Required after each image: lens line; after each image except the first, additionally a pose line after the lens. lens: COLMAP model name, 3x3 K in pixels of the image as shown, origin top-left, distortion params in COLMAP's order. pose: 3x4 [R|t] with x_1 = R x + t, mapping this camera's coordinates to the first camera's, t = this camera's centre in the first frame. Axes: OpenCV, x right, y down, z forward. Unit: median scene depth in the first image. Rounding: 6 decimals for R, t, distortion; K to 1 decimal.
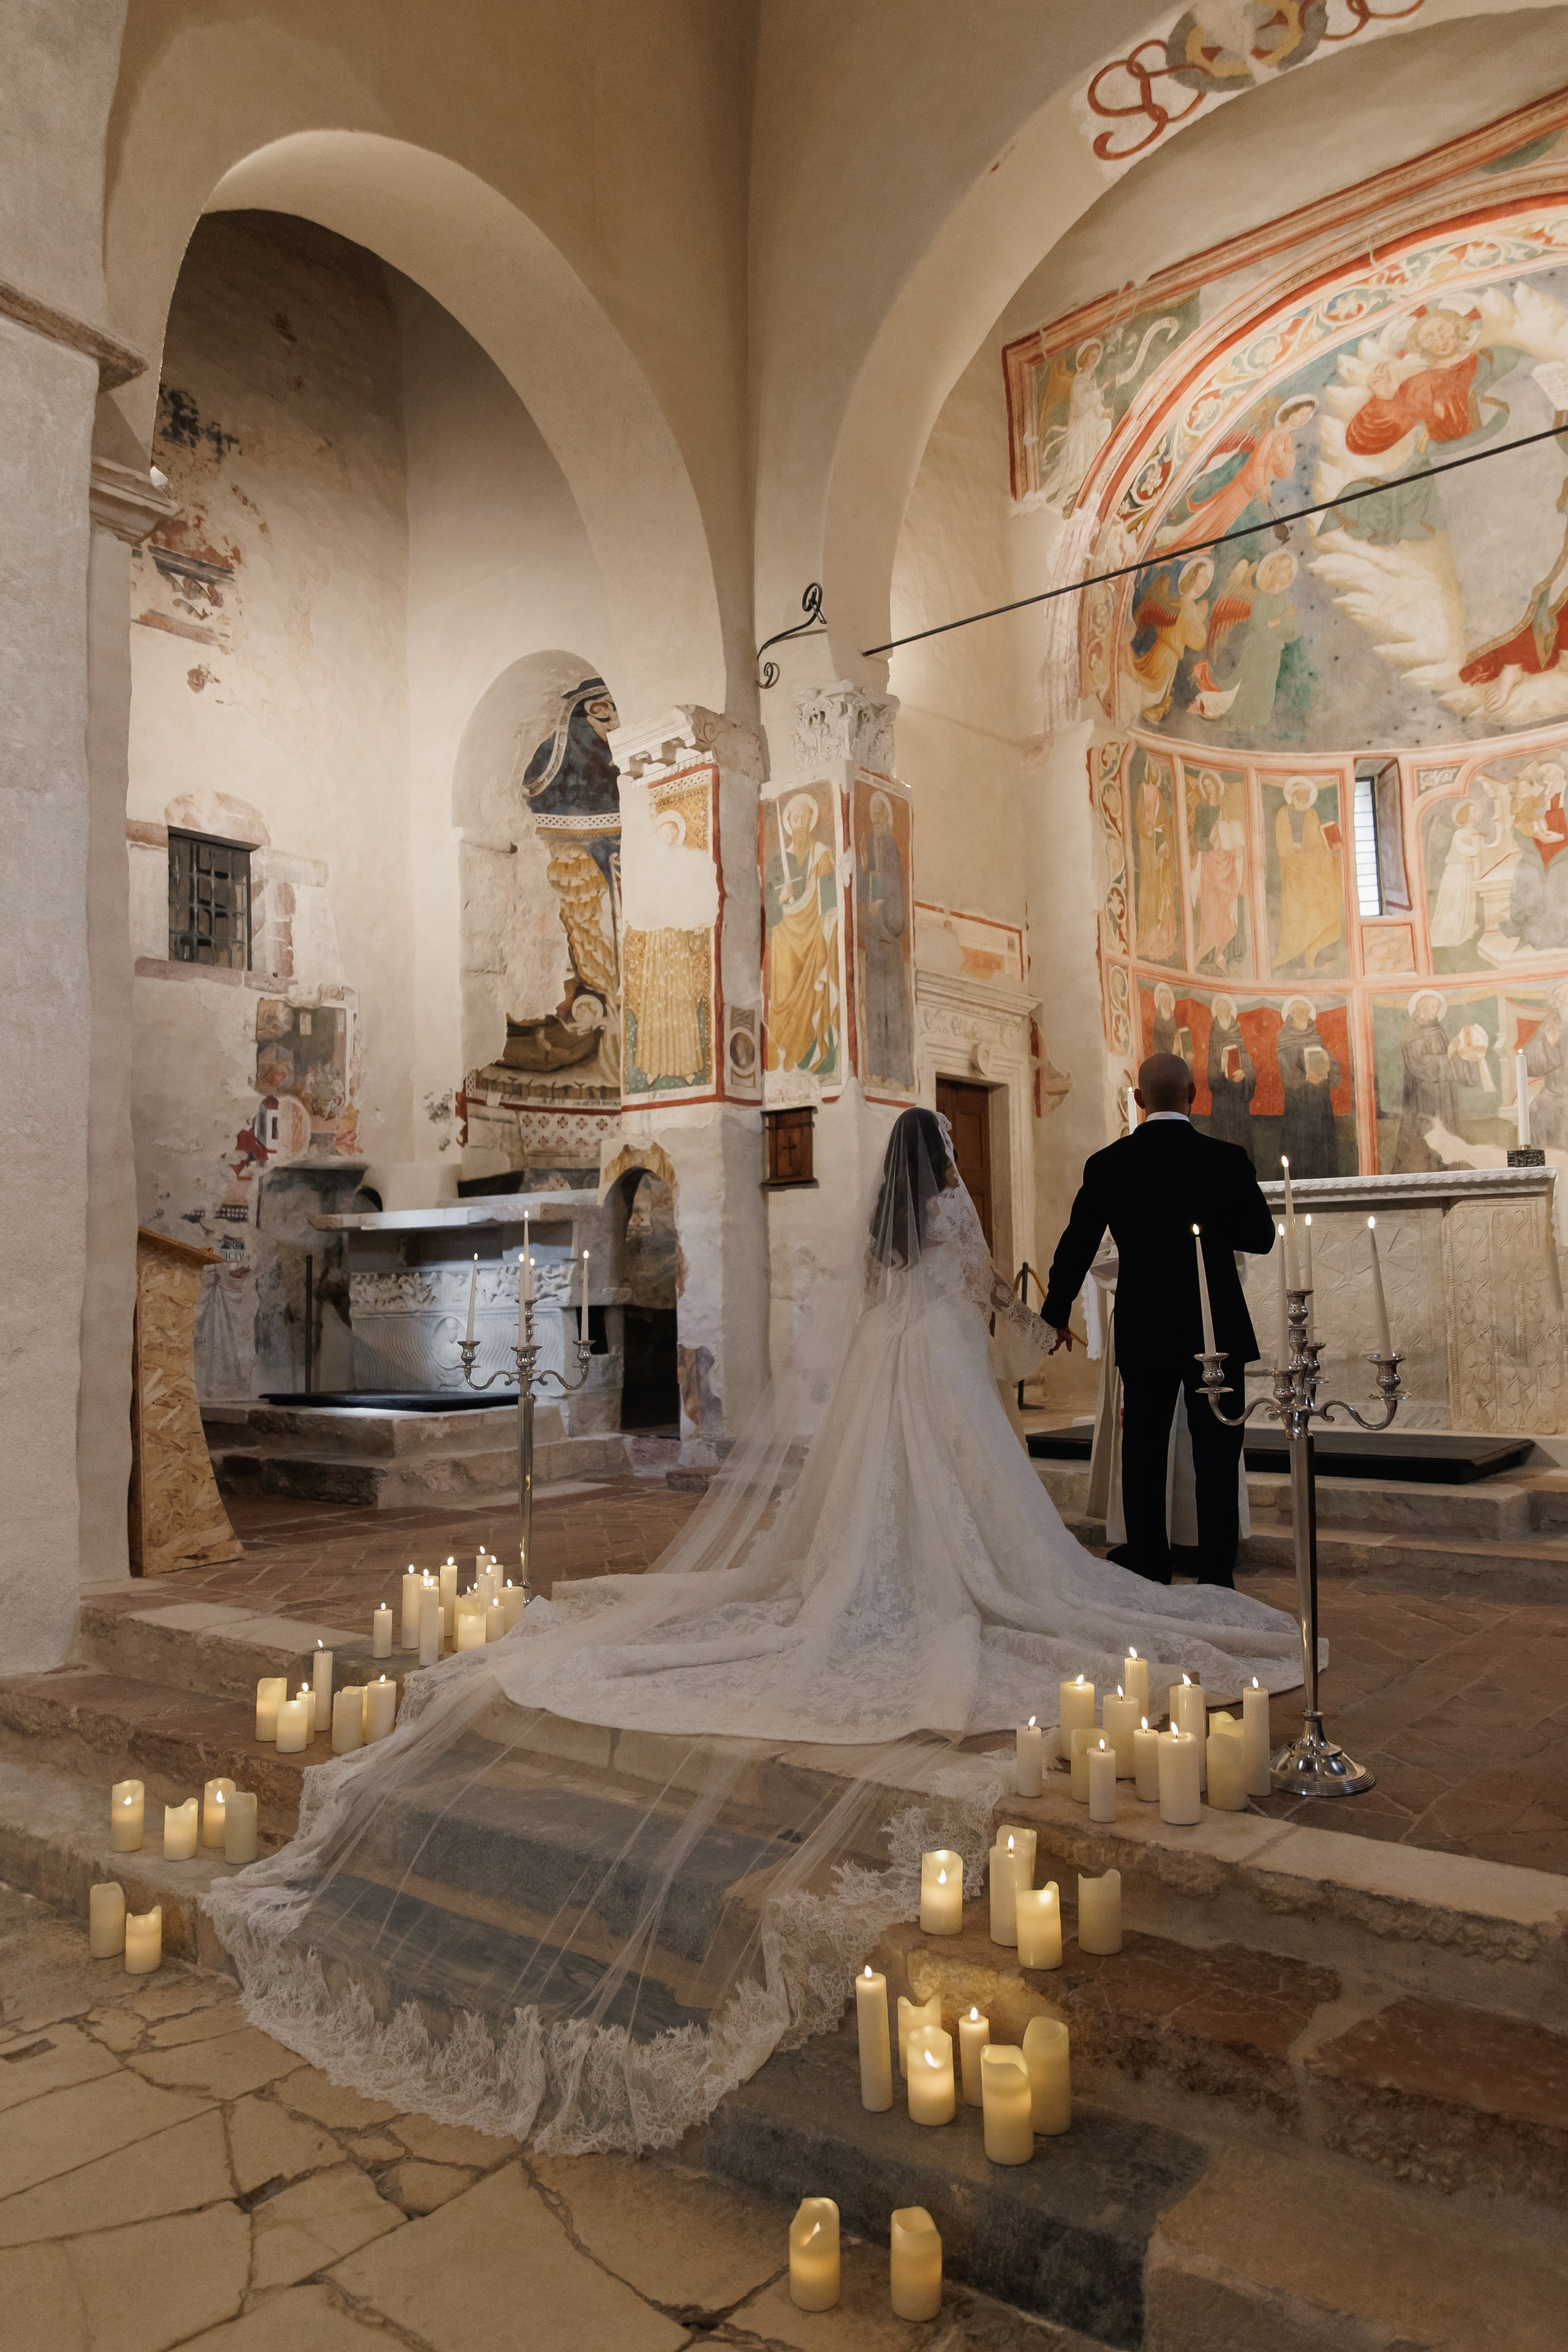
lens RADIAL K [[1615.0, 0, 772.0], [0, 1615.0, 1178.1], [0, 0, 1]] dist [0.011747, -0.010810]
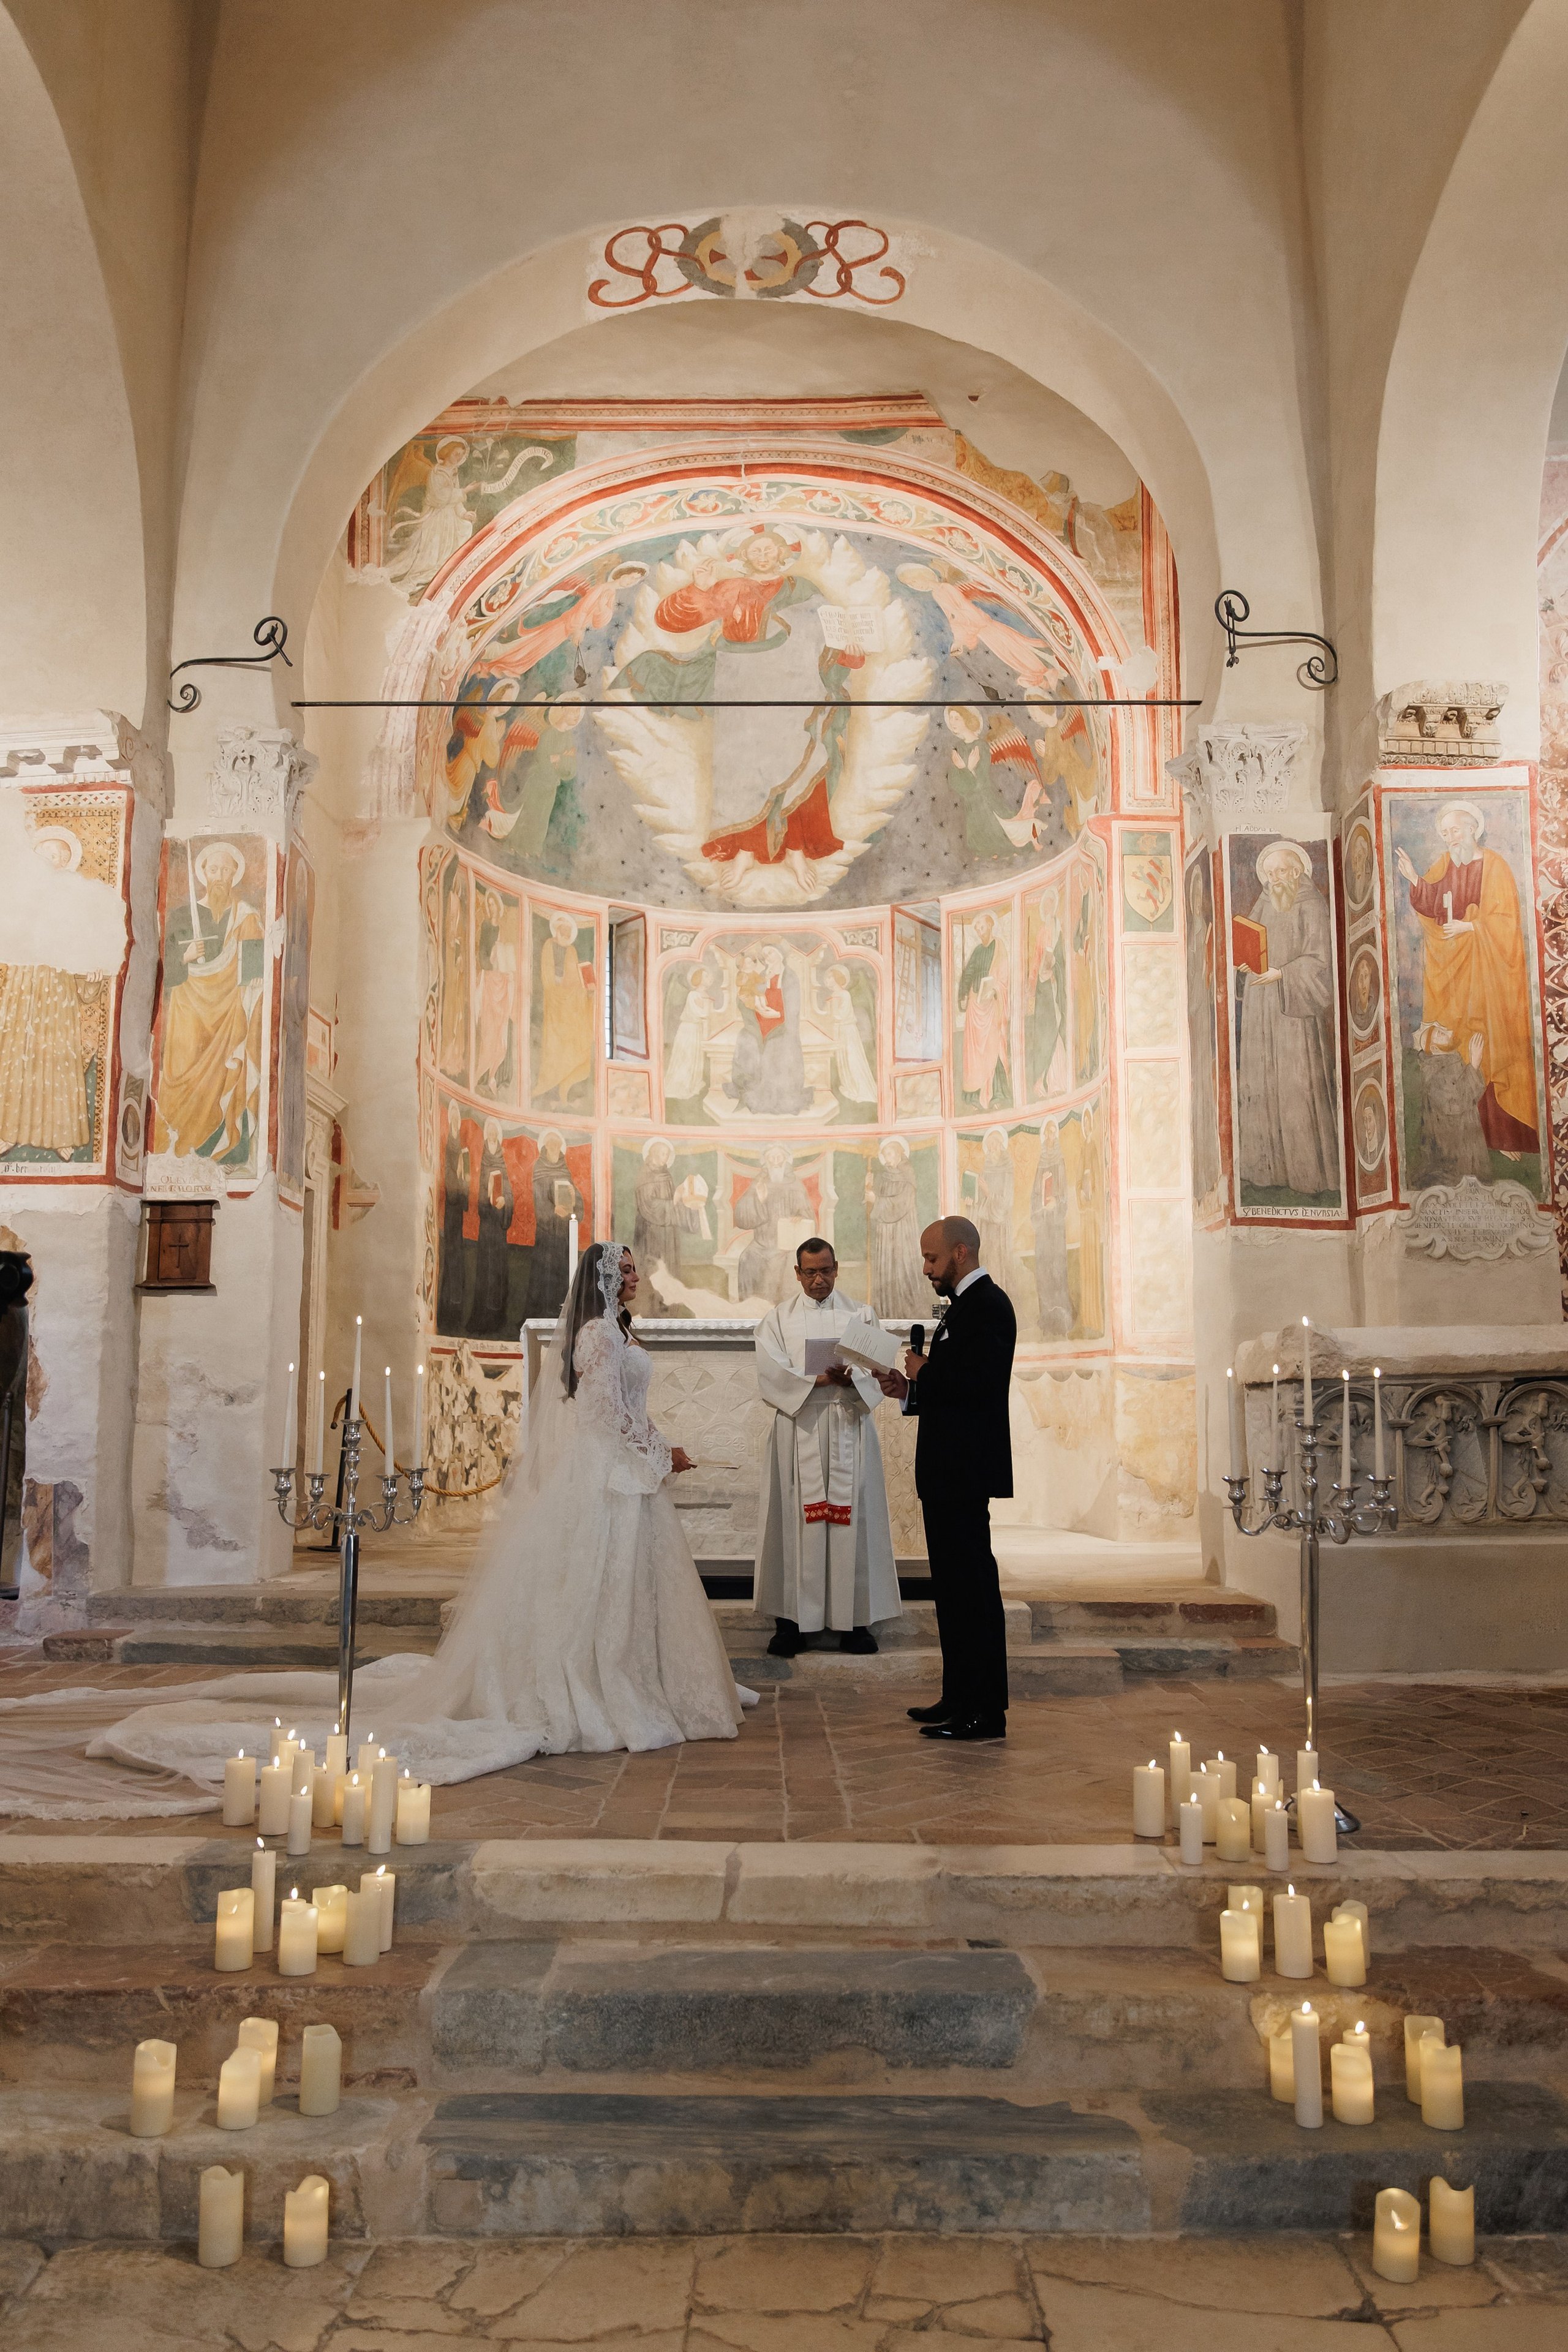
lens RADIAL K [[1793.2, 0, 776.1], [0, 1793.2, 1177.3], [0, 0, 1]] dist [0.001103, -0.004558]
pose [[0.781910, 0.102026, 0.614985, -0.272915], [-0.060013, 0.994254, -0.088644, 0.008382], [-0.620495, 0.032404, 0.783540, 0.051590]]
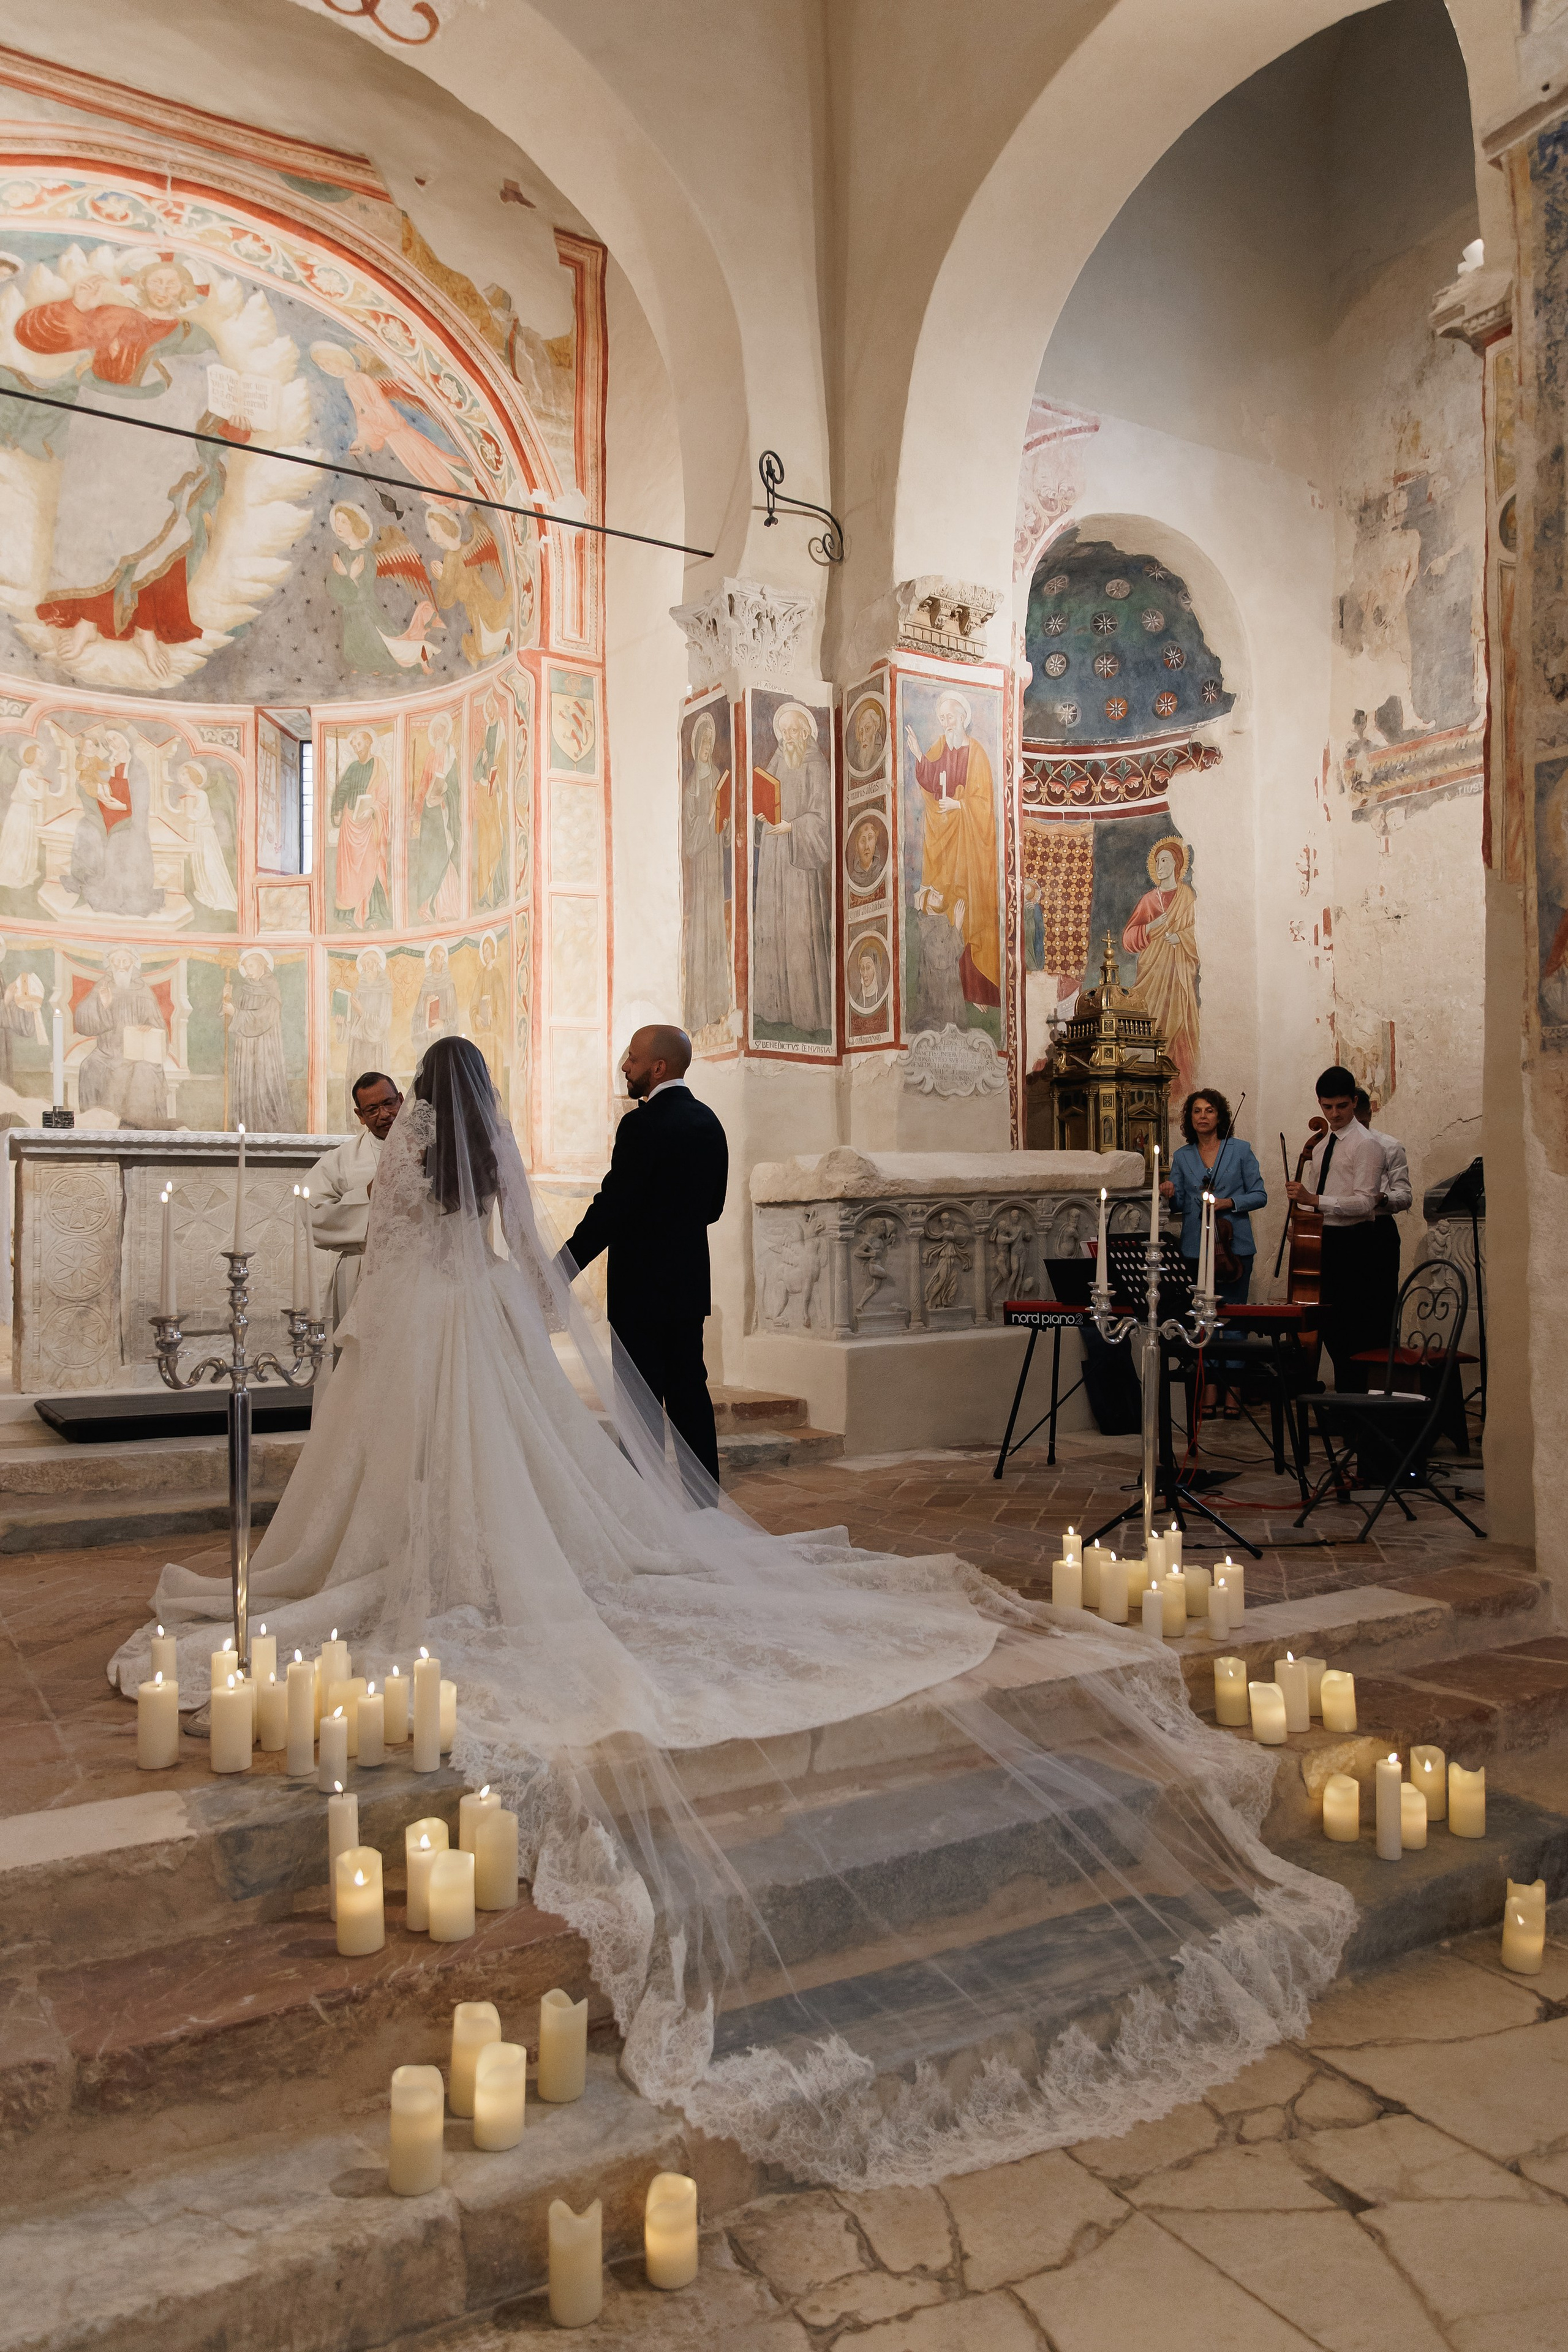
lens RADIAL K [[1611.6, 0, 777.8], [0, 1611.6, 1175.6], [0, 0, 1]] dist [0.008283, -0.012125]
pose [[0.350593, 0.043724, 0.935507, -0.340076], [-0.065340, 0.997617, -0.022140, 0.020025], [-0.934246, -0.053364, 0.352615, 0.257029]]
